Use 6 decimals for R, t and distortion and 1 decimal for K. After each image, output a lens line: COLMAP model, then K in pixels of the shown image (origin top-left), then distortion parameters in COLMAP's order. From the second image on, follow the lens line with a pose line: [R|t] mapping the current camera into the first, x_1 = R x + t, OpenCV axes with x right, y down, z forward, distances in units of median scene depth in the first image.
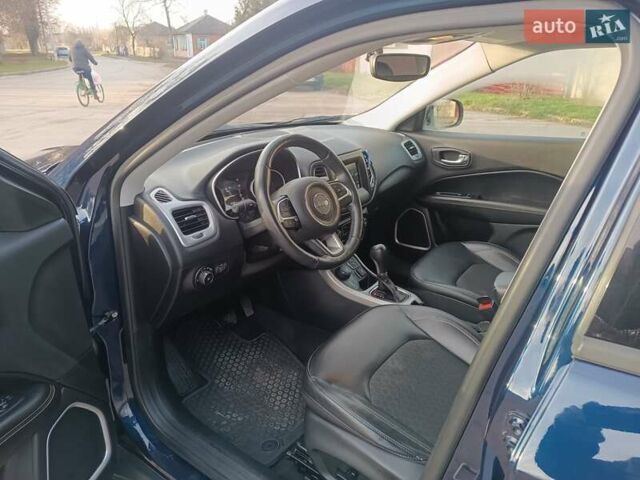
lens RADIAL K [[456.6, 0, 320.0], [0, 456.6, 240.0], [0, 0, 1]] dist [0.054980, 0.001532]
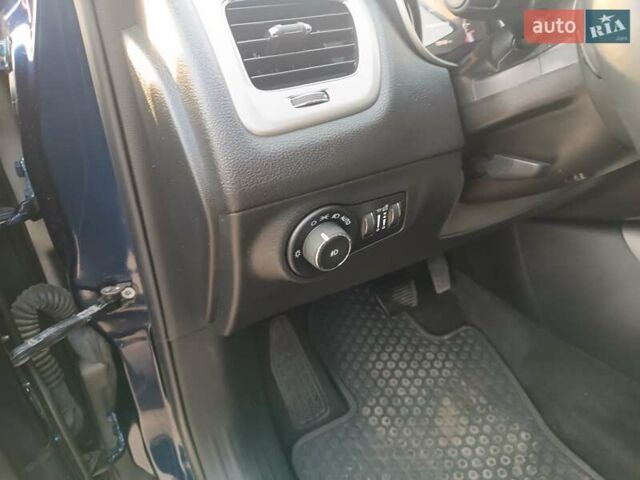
lens RADIAL K [[485.9, 0, 320.0], [0, 485.9, 240.0], [0, 0, 1]] dist [-0.000364, 0.001811]
pose [[0.915499, 0.152574, -0.372268, -0.096509], [-0.087128, 0.978530, 0.186781, 0.013122], [0.392773, -0.138563, 0.909137, 0.508491]]
